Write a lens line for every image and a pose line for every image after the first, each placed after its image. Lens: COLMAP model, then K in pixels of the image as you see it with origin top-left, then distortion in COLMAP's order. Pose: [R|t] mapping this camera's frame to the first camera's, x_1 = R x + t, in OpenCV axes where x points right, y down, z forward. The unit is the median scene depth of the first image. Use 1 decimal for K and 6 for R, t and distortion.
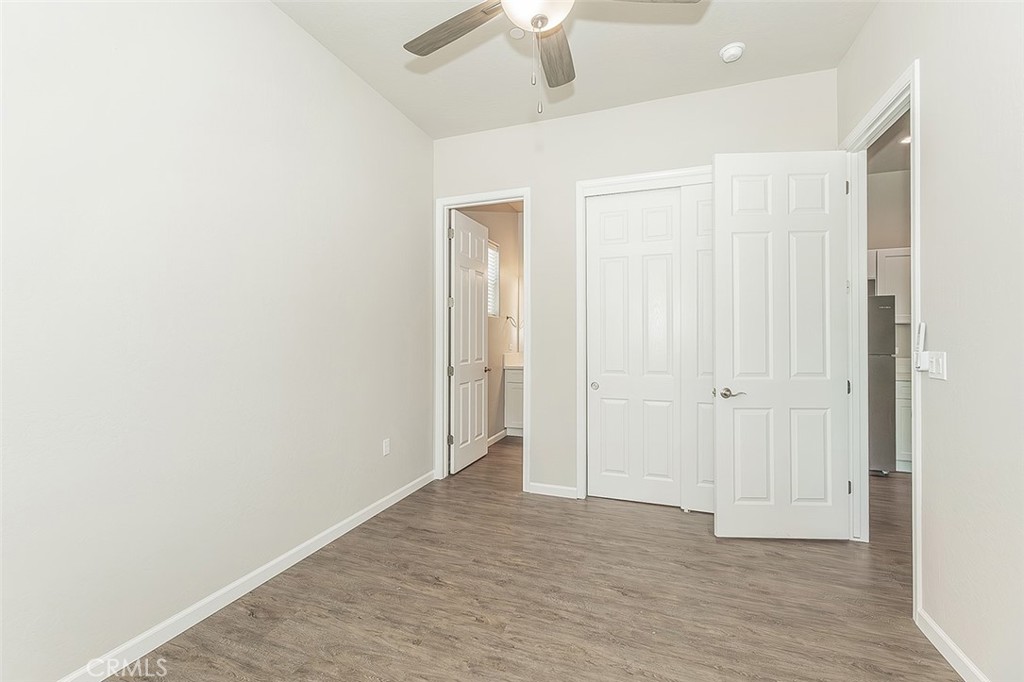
lens RADIAL K [[435.2, 0, 503.1], [0, 435.2, 335.6], [0, 0, 1]] dist [0.004343, 0.001948]
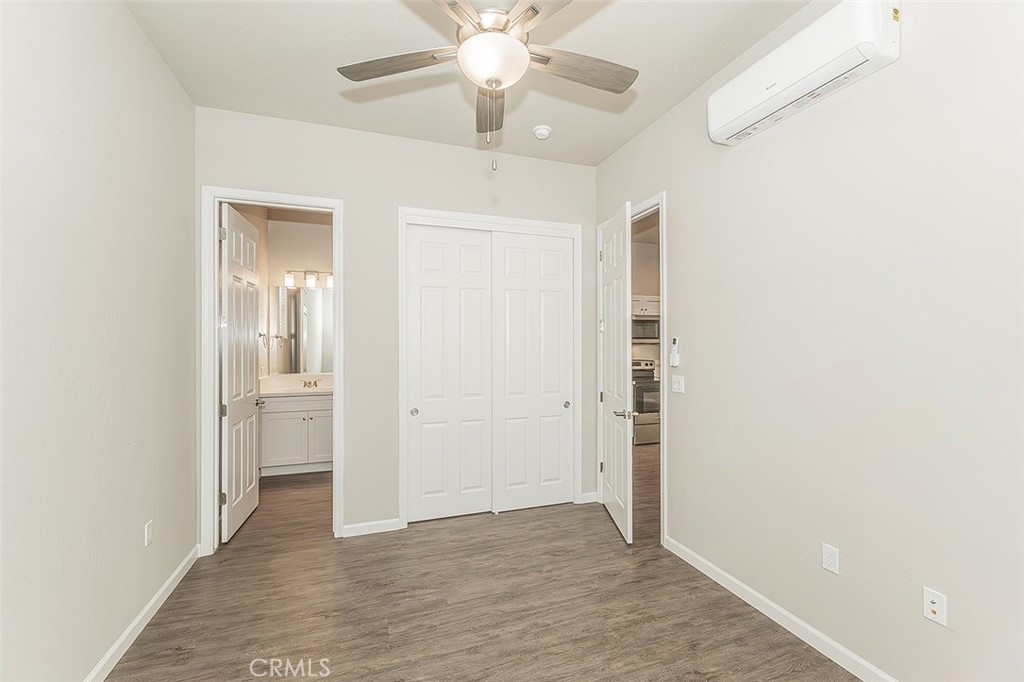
lens RADIAL K [[435.2, 0, 511.1], [0, 435.2, 340.9], [0, 0, 1]] dist [0.004343, 0.001948]
pose [[0.769447, -0.001902, 0.638707, -0.266241], [0.003160, 0.999995, -0.000829, -0.049072], [-0.638702, 0.002656, 0.769449, 0.083026]]
